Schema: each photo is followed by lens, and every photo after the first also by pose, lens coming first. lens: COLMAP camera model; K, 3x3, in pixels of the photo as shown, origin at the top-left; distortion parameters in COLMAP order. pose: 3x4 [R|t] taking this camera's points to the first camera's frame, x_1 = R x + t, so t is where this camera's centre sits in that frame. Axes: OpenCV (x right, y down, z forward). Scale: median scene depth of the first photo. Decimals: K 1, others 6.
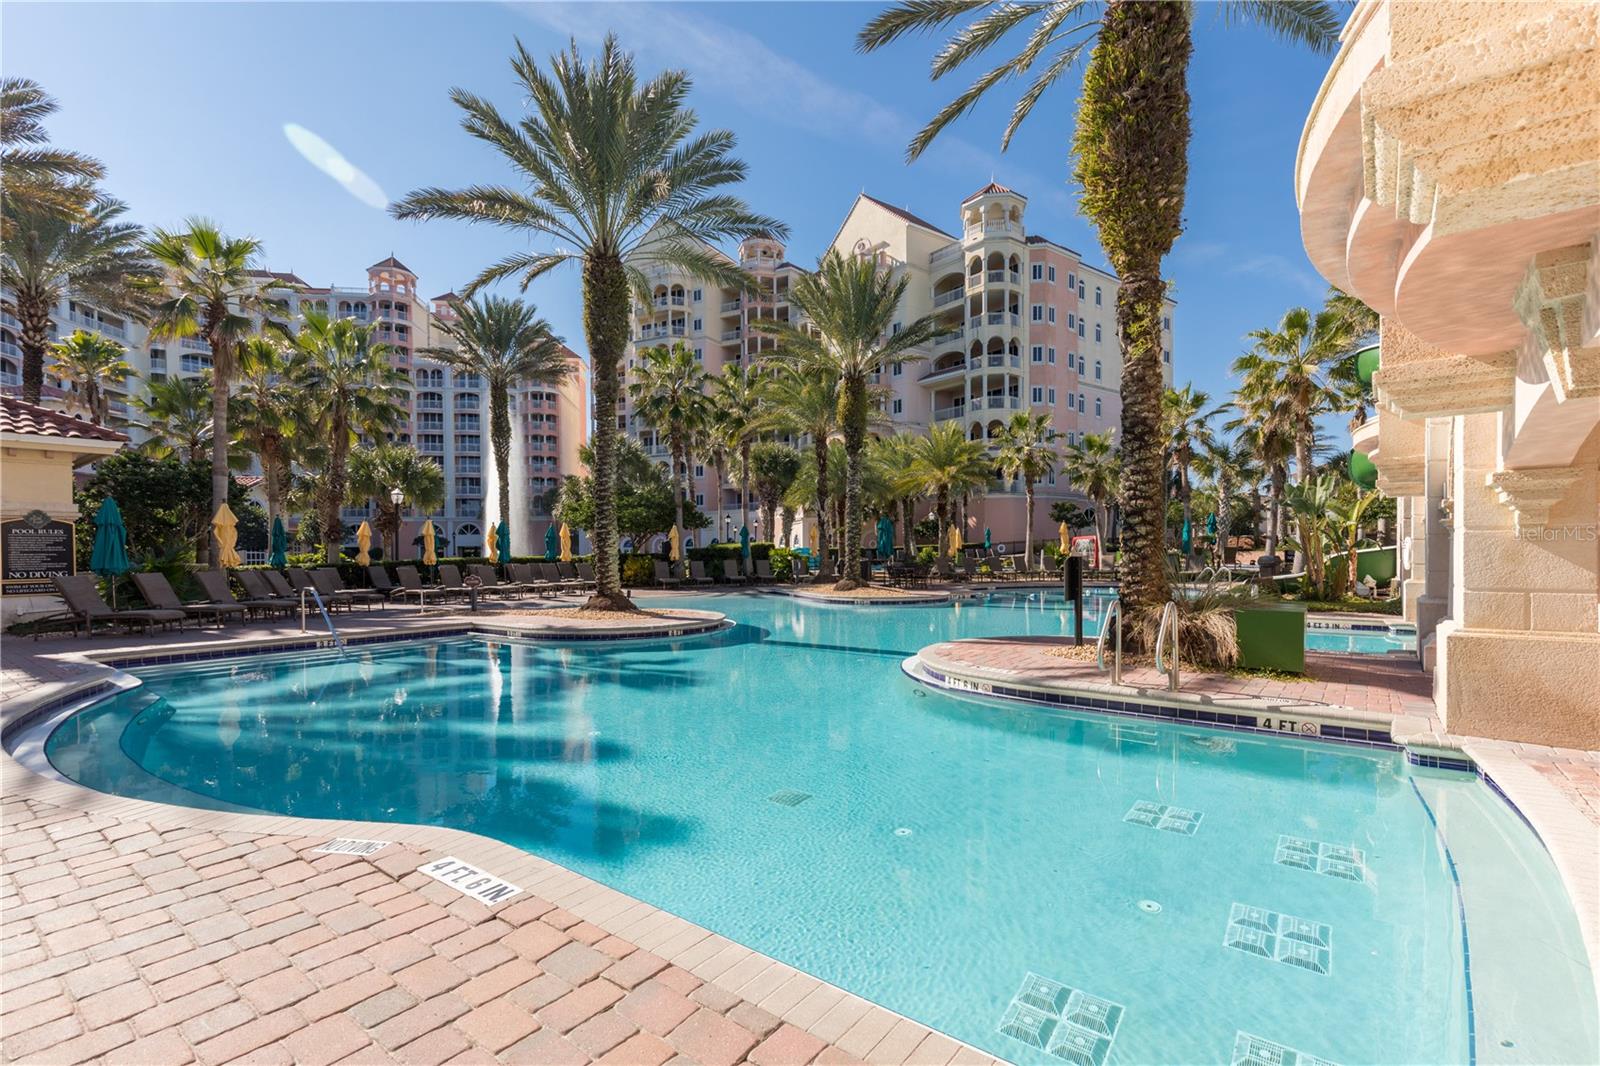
lens RADIAL K [[728.6, 0, 794.2], [0, 728.6, 537.3], [0, 0, 1]] dist [0.016079, -0.000867]
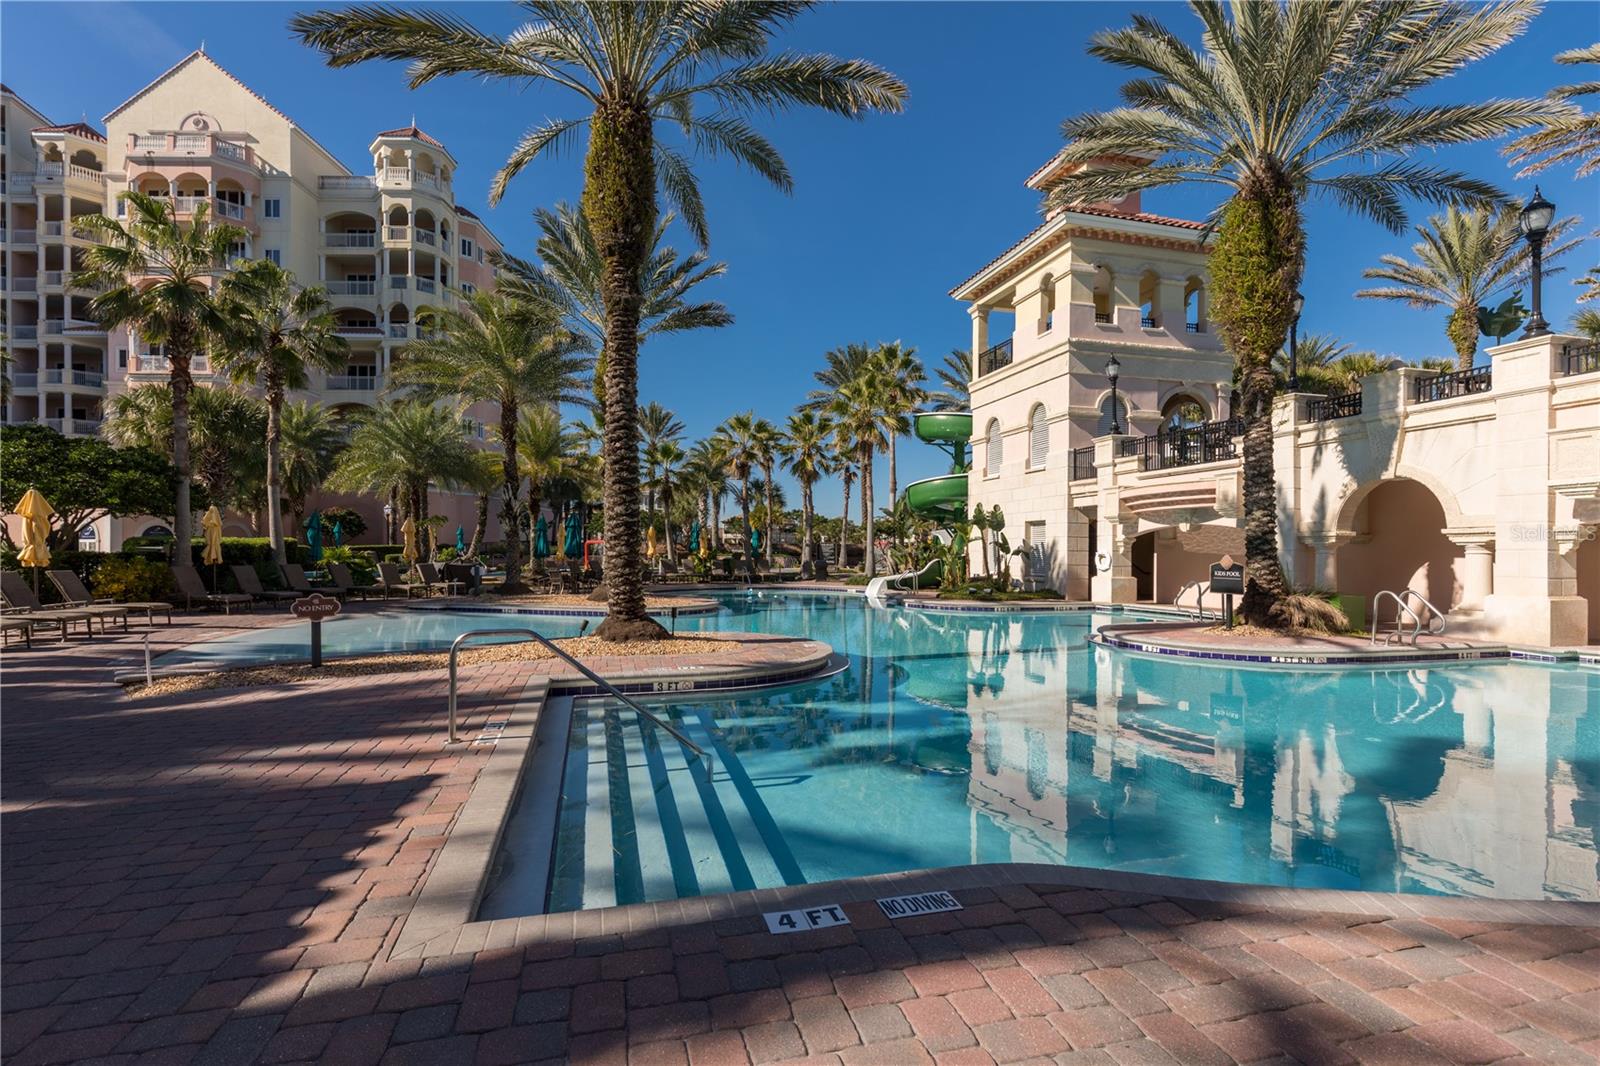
lens RADIAL K [[728.6, 0, 801.7], [0, 728.6, 566.2], [0, 0, 1]] dist [0.016079, -0.000867]
pose [[0.587016, -0.019428, 0.809342, -0.182400], [-0.012454, 0.999377, 0.033022, 0.007930], [-0.809479, -0.029464, 0.586409, 0.091664]]
